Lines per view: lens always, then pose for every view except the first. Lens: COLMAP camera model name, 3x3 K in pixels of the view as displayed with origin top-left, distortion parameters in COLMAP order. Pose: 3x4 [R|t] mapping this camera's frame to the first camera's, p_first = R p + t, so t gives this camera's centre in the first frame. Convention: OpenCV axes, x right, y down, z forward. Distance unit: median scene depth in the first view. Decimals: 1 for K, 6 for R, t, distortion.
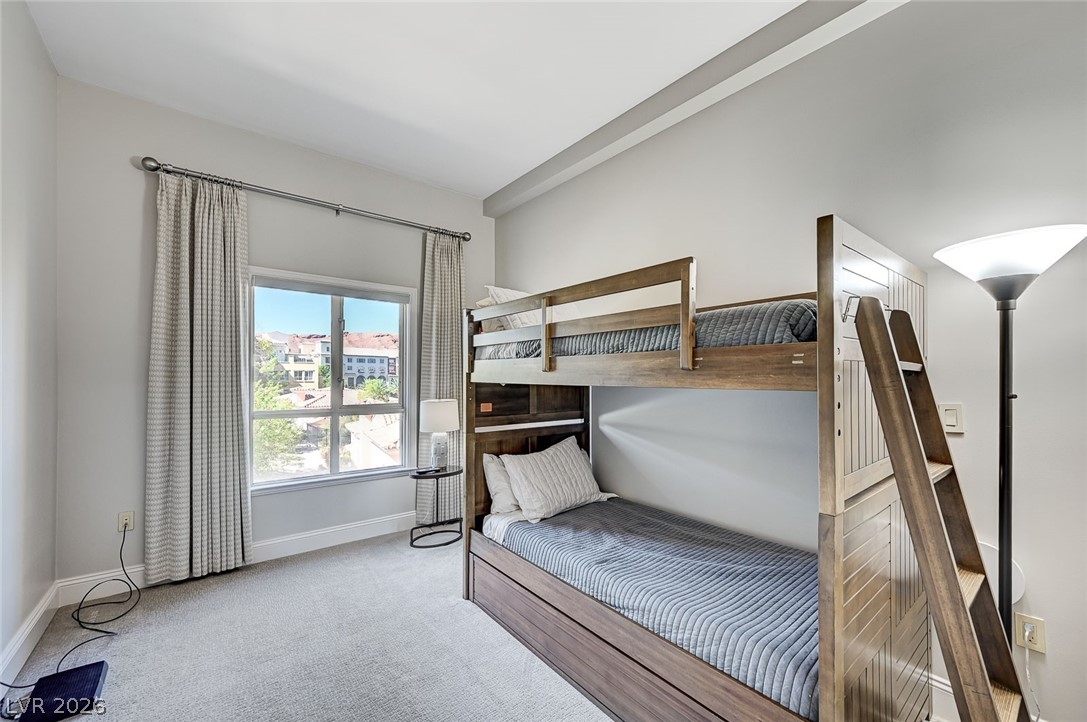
lens RADIAL K [[433.2, 0, 542.2], [0, 433.2, 368.0], [0, 0, 1]] dist [0.006105, -0.000149]
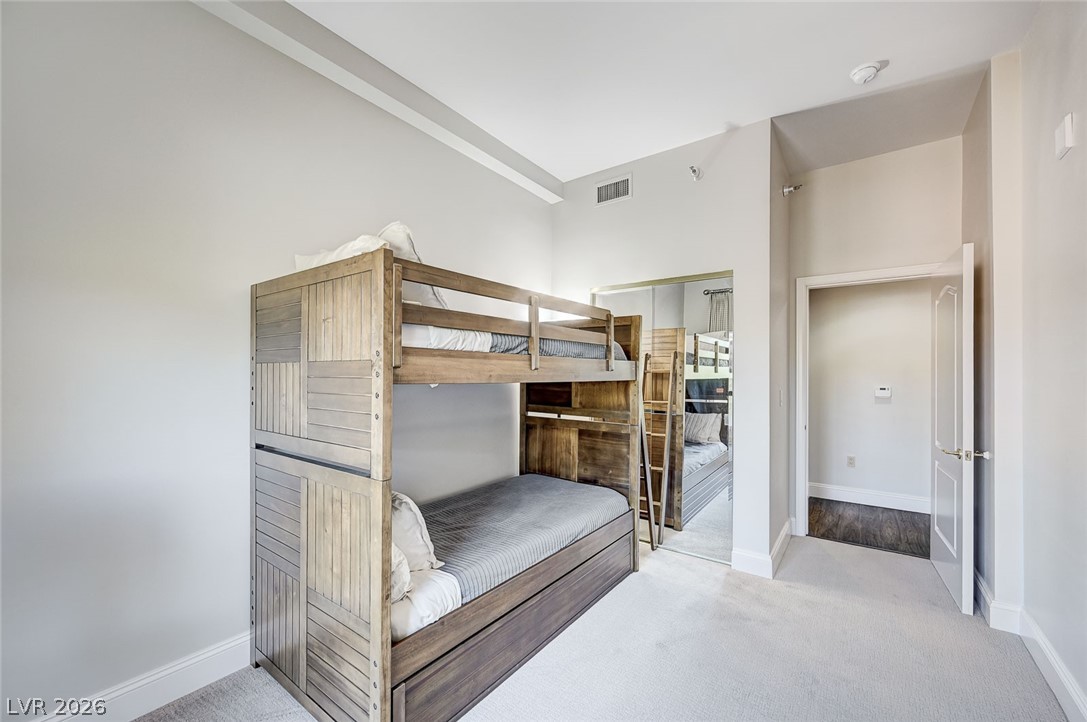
lens RADIAL K [[433.2, 0, 542.2], [0, 433.2, 368.0], [0, 0, 1]] dist [0.006105, -0.000149]
pose [[-0.255919, 0.004858, 0.966686, -1.027617], [-0.022408, 0.999689, -0.010956, 0.015219], [-0.966438, -0.024465, -0.255731, 1.310189]]
